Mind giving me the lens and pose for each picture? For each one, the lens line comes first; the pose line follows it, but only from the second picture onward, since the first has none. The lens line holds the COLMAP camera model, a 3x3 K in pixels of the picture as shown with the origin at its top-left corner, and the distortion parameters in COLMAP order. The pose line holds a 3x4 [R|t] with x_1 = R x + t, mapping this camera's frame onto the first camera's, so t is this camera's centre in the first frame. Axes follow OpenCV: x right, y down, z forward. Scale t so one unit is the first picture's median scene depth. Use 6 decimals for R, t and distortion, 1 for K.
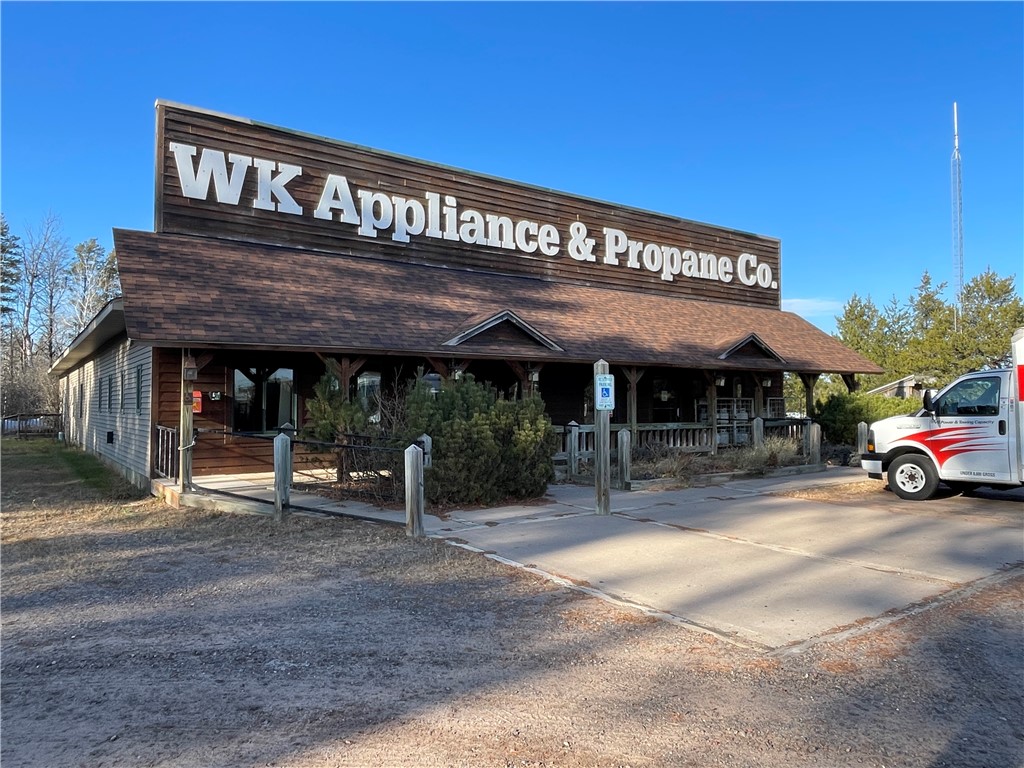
lens RADIAL K [[697.6, 0, 506.8], [0, 697.6, 379.8], [0, 0, 1]] dist [0.021275, -0.013667]
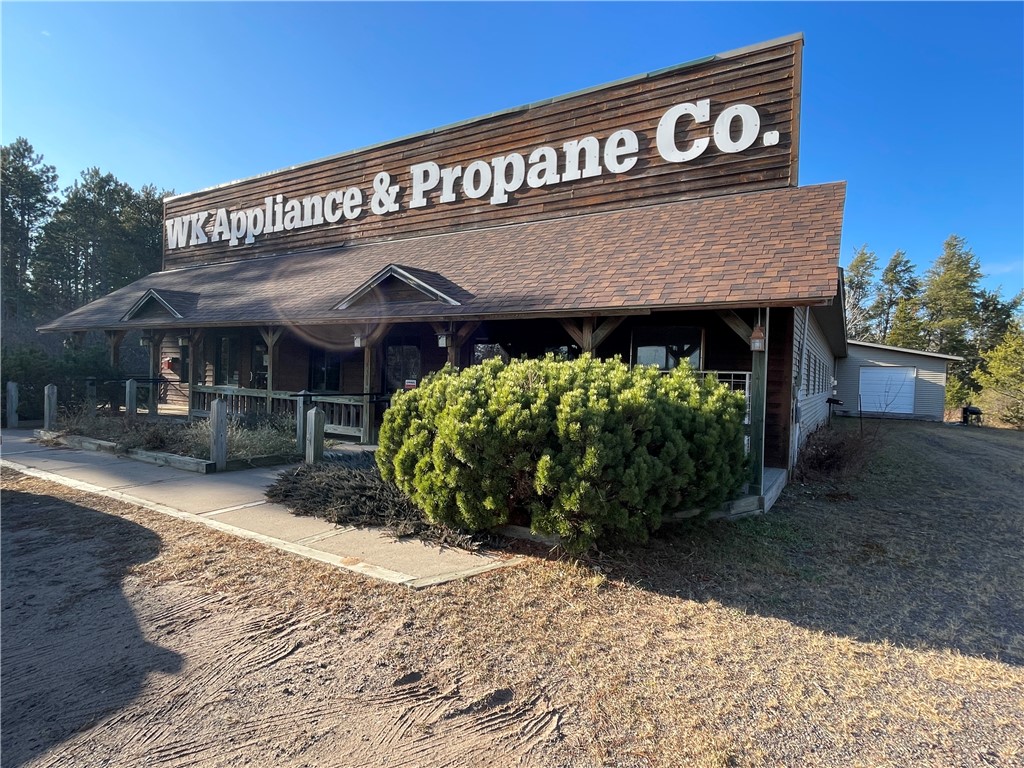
lens RADIAL K [[549.2, 0, 512.8], [0, 549.2, 381.6], [0, 0, 1]] dist [-0.000430, -0.003411]
pose [[0.402318, 0.028158, -0.915067, 0.889092], [0.001369, 0.999507, 0.031358, 0.027438], [0.915499, -0.013868, 0.402082, 0.917527]]
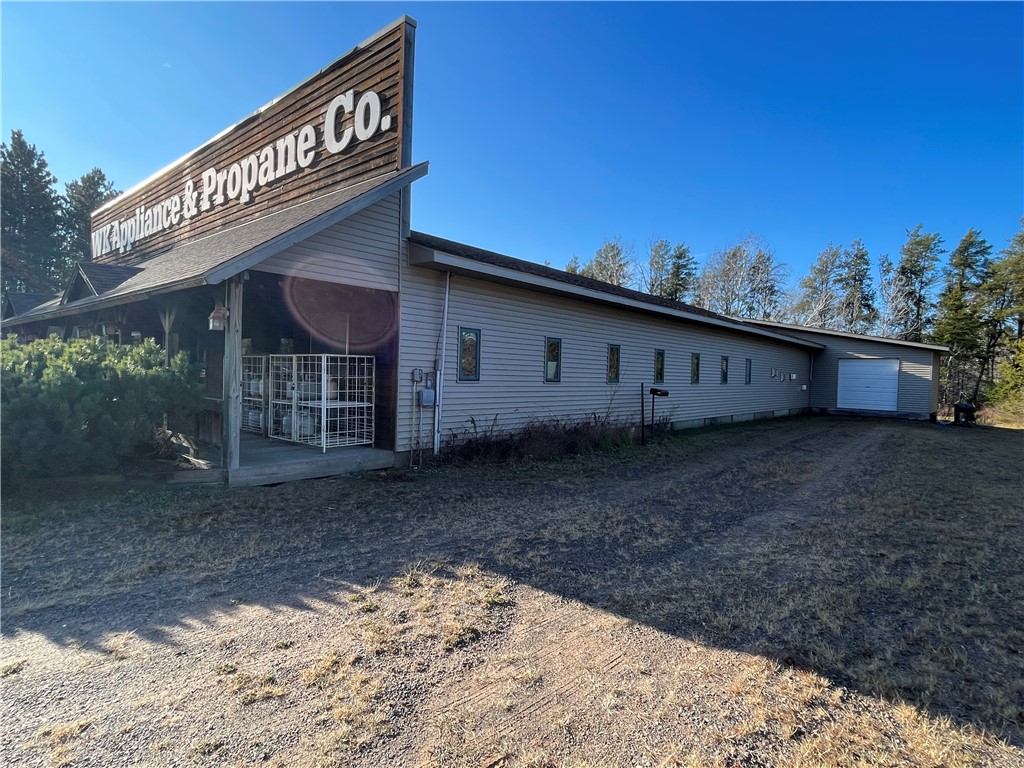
lens RADIAL K [[549.2, 0, 510.1], [0, 549.2, 376.8], [0, 0, 1]] dist [-0.000430, -0.003411]
pose [[0.242465, 0.020036, -0.969953, 1.043621], [0.007284, 0.999721, 0.022472, 0.044319], [0.970133, -0.012514, 0.242251, 1.329683]]
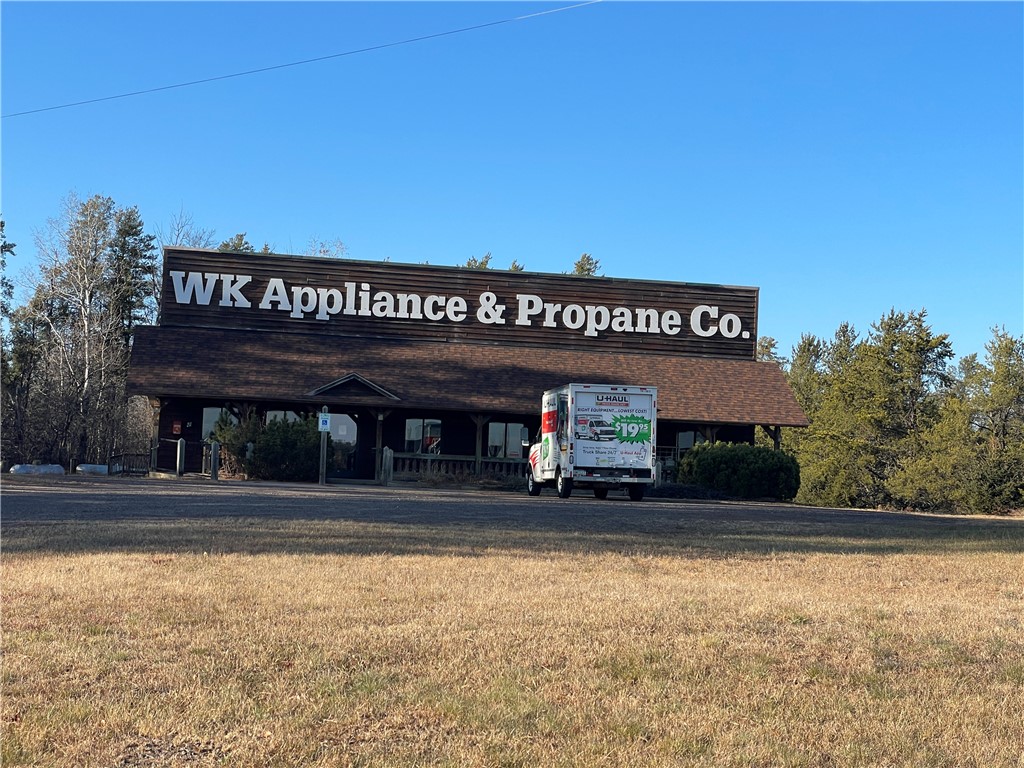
lens RADIAL K [[1621.7, 0, 512.1], [0, 1621.7, 383.1], [0, 0, 1]] dist [0.101040, 0.000000]
pose [[0.915106, 0.011495, -0.403050, 1.343464], [-0.028797, 0.998904, -0.036894, 0.034061], [0.402184, 0.045369, 0.914434, -1.620360]]
